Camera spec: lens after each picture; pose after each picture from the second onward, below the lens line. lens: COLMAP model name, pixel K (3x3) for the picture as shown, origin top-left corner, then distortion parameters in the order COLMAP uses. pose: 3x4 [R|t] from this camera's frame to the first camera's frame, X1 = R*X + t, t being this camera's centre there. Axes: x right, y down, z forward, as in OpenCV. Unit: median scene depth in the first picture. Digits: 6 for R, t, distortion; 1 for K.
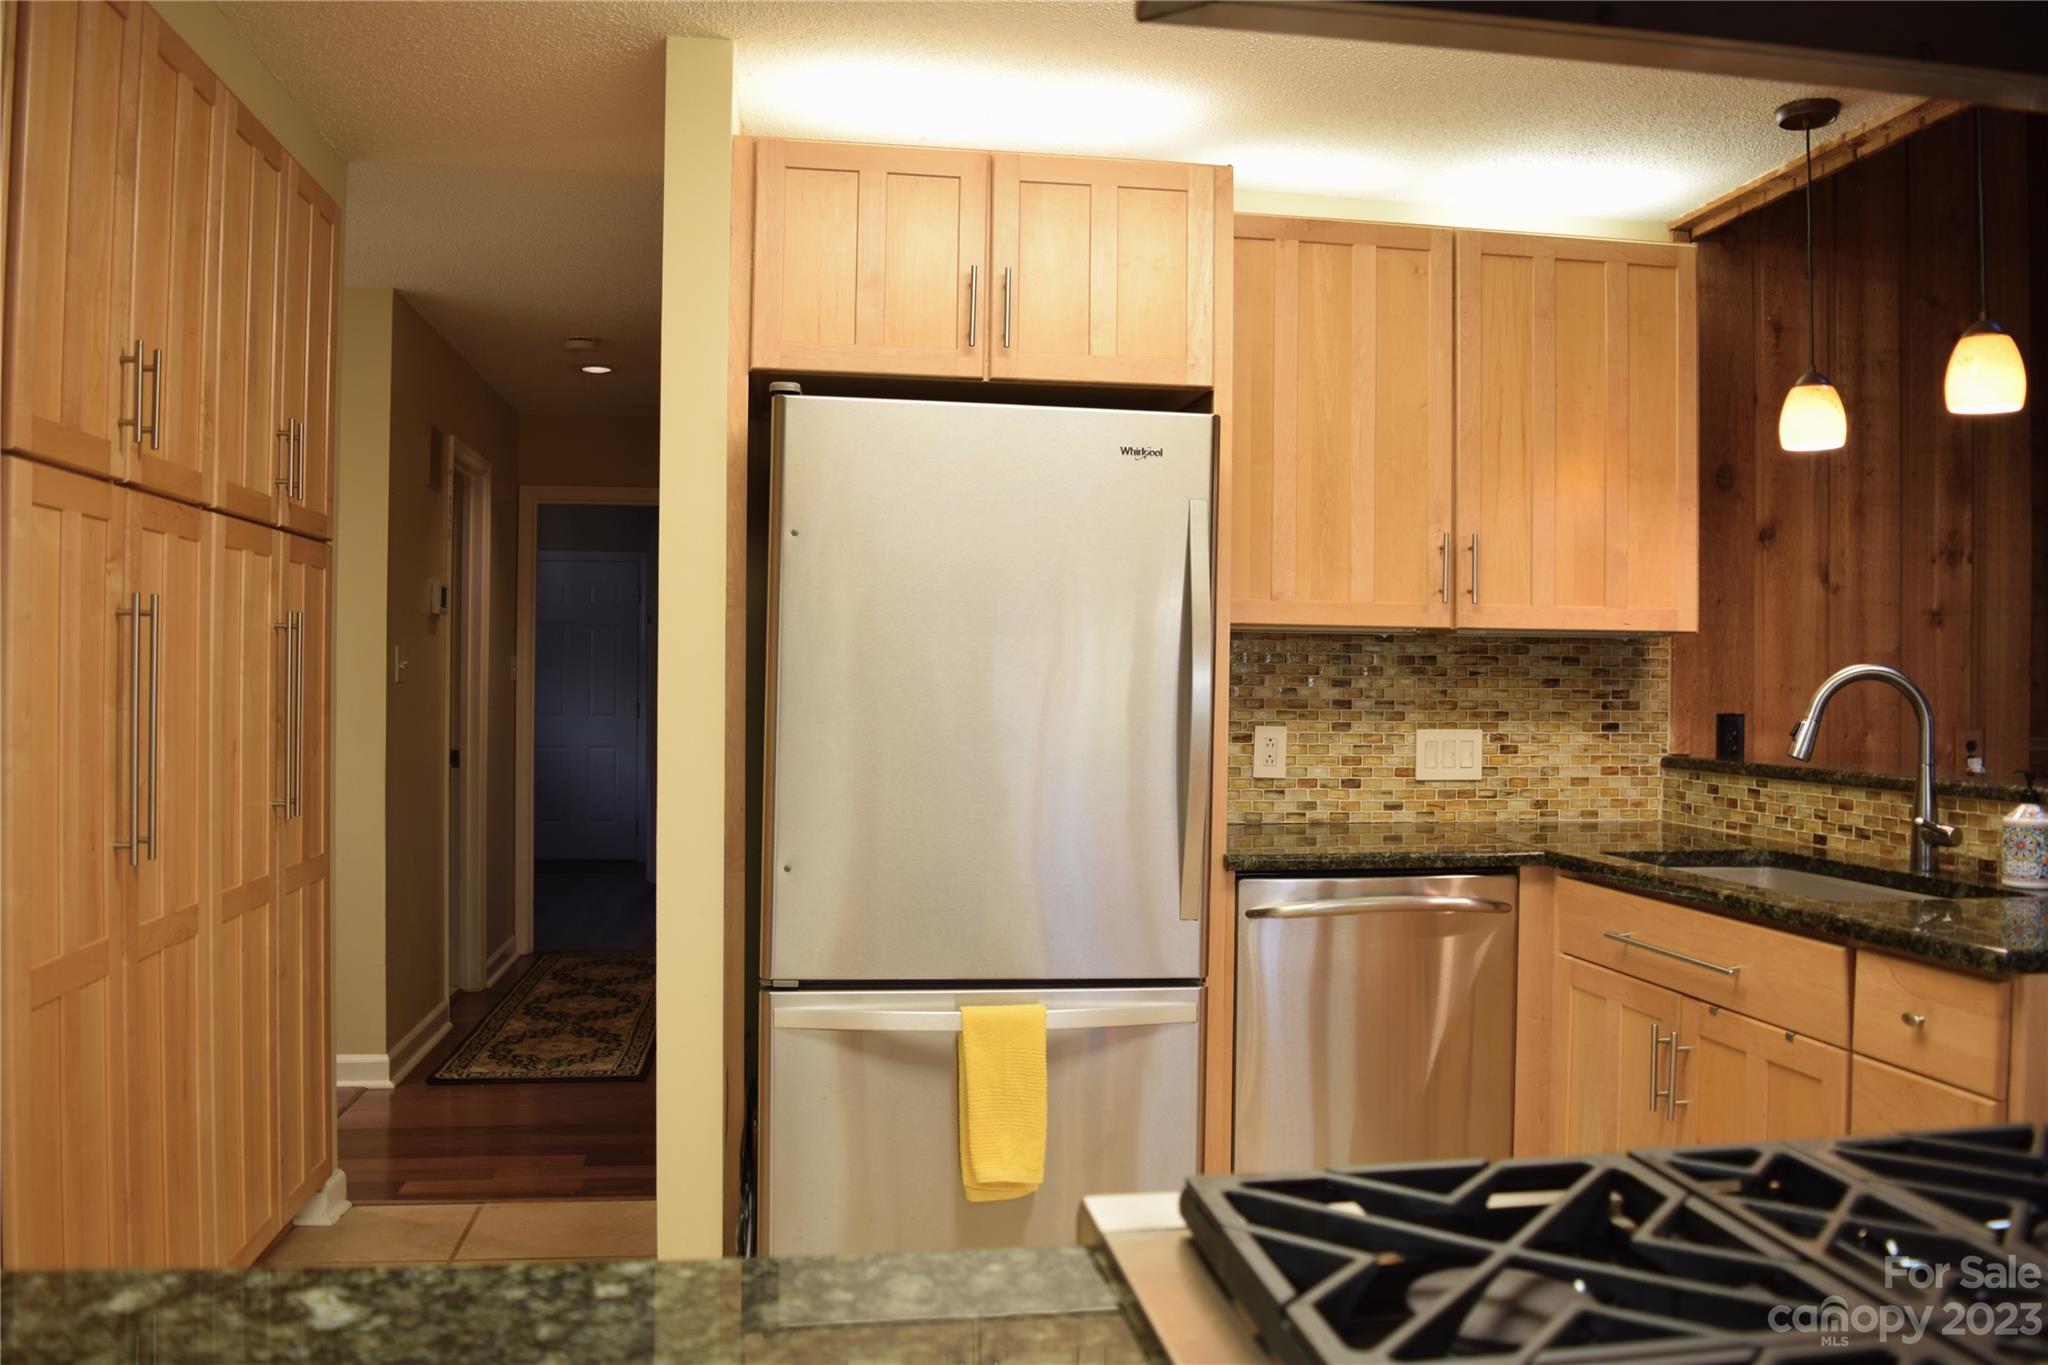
lens RADIAL K [[1603.9, 0, 1037.0], [0, 1603.9, 682.0], [0, 0, 1]] dist [-0.084608, 0.001221]
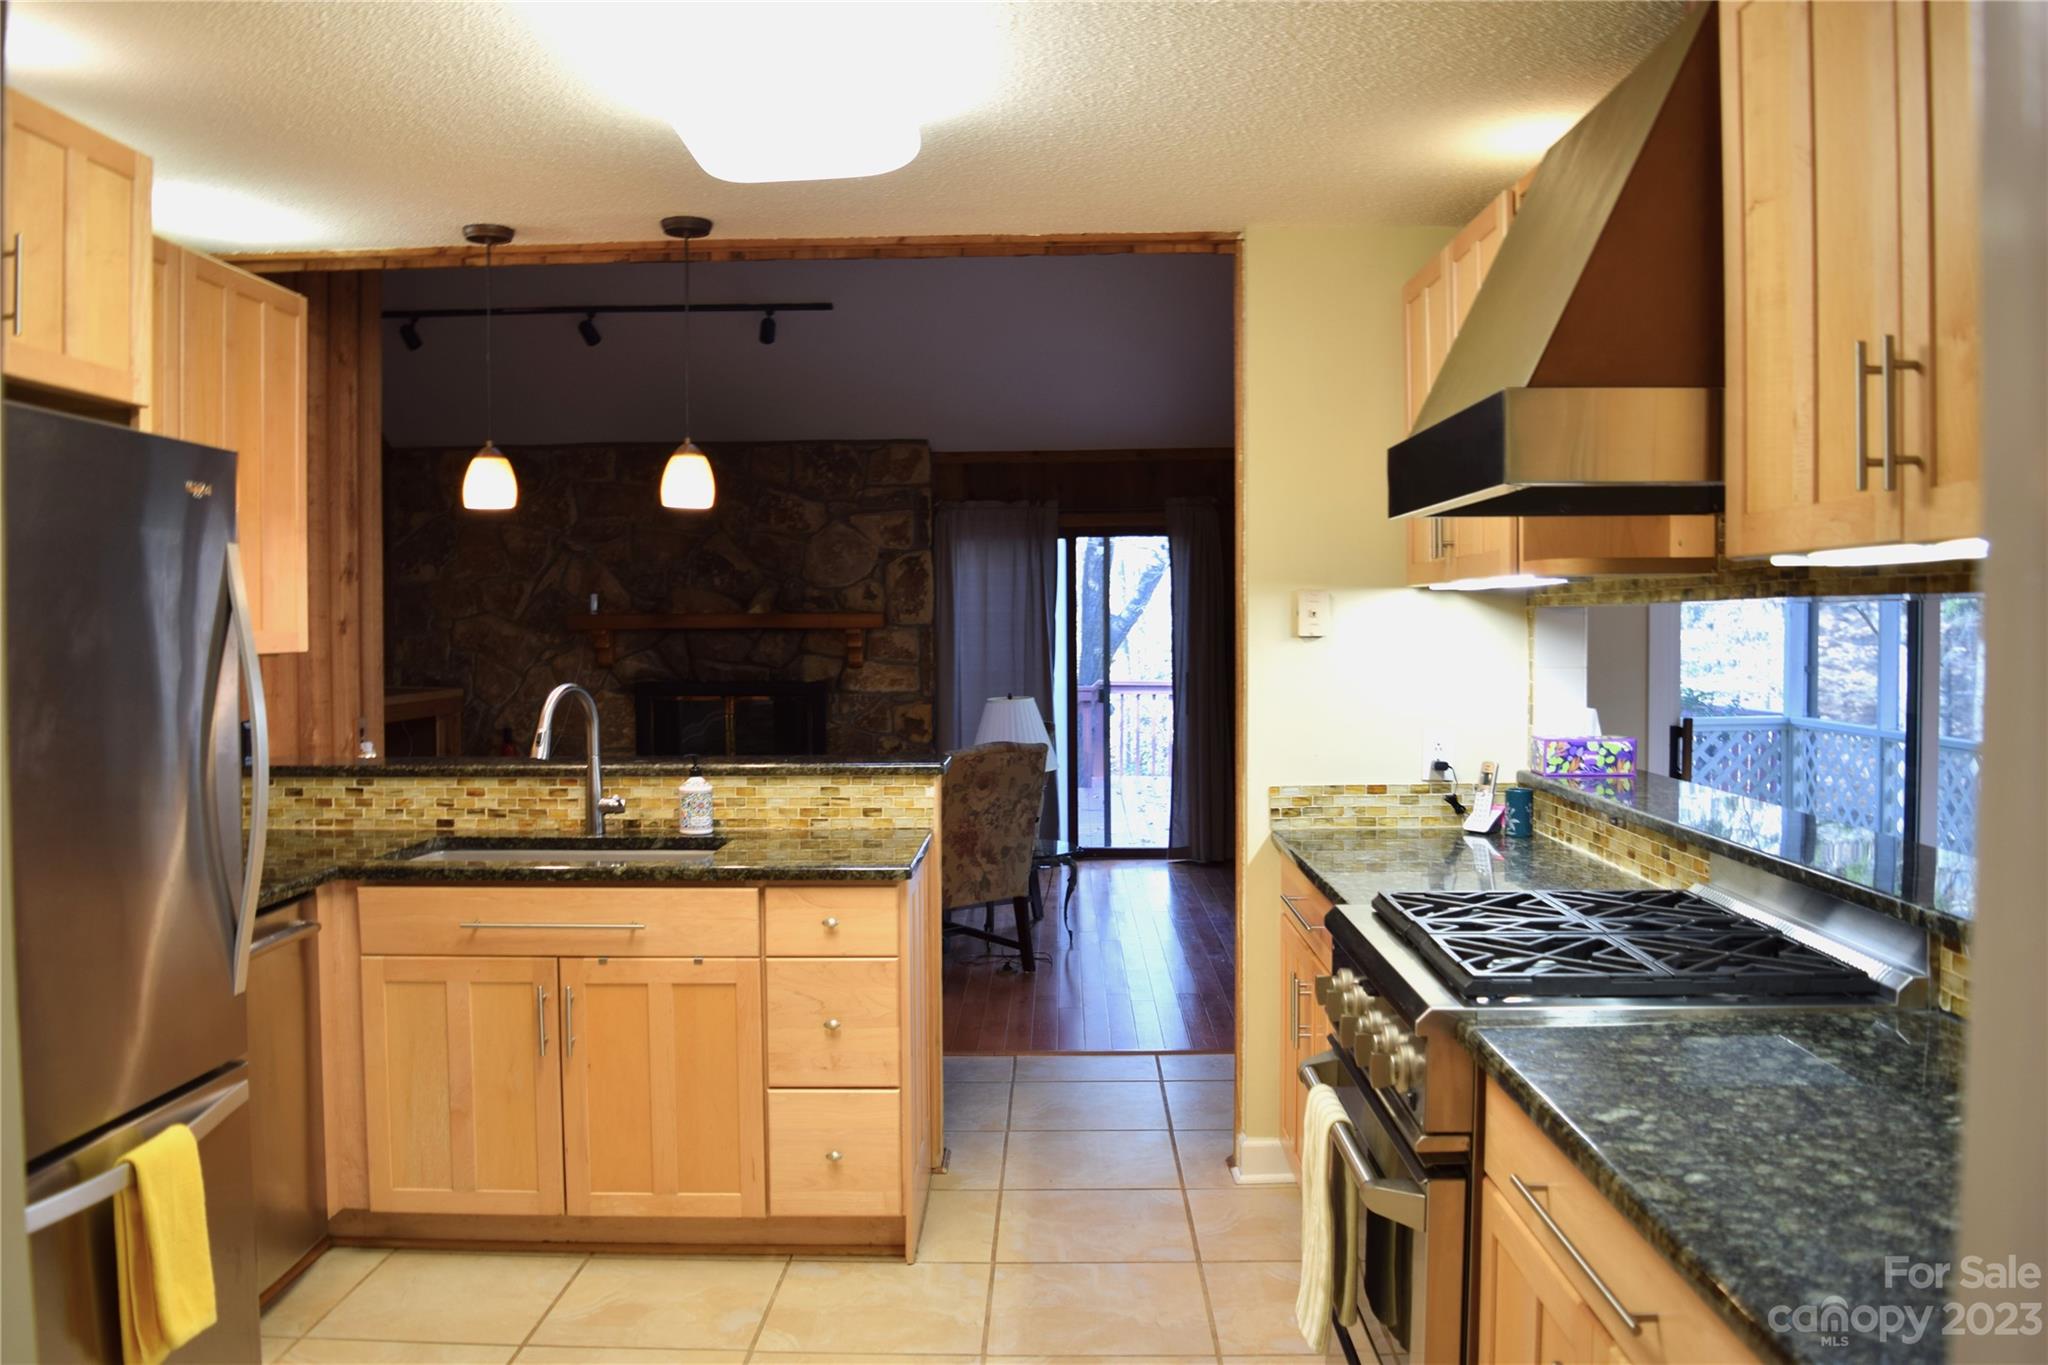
lens RADIAL K [[1603.9, 0, 1032.6], [0, 1603.9, 678.6], [0, 0, 1]] dist [-0.084608, 0.001221]
pose [[0.176435, -0.046028, 0.983236, -0.651832], [0.008395, 0.998940, 0.045257, -0.066168], [-0.984277, 0.000269, 0.176634, 0.350683]]
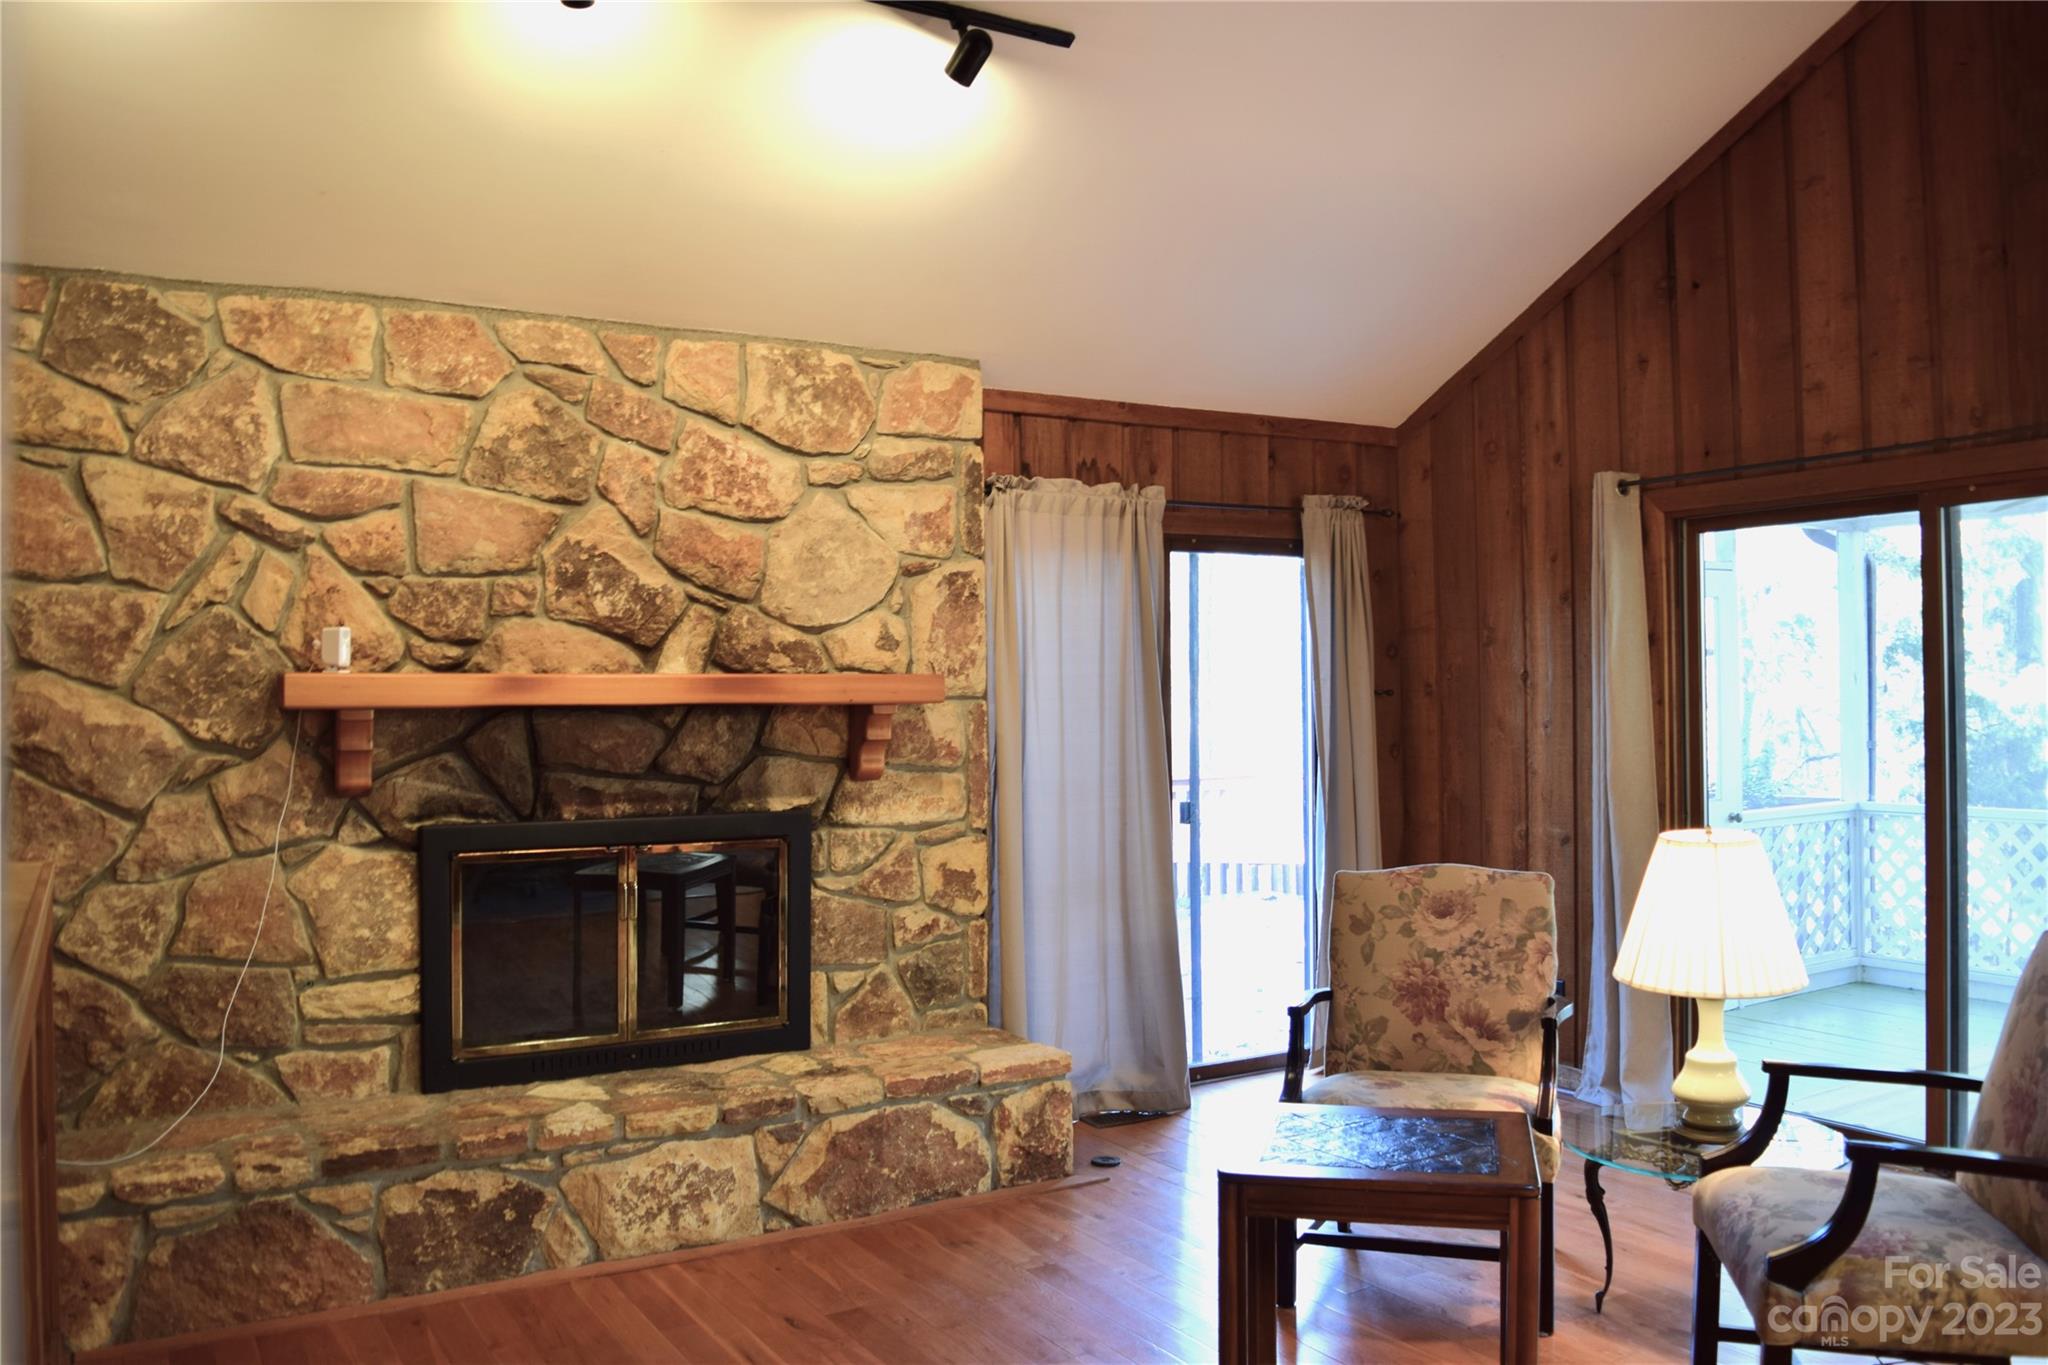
lens RADIAL K [[1603.9, 0, 1020.6], [0, 1603.9, 673.4], [0, 0, 1]] dist [-0.084608, 0.001221]
pose [[-0.362408, -0.000088, 0.932020, 0.670993], [0.004032, 0.999990, 0.001663, -0.059276], [-0.932011, 0.004361, -0.362404, 1.578122]]
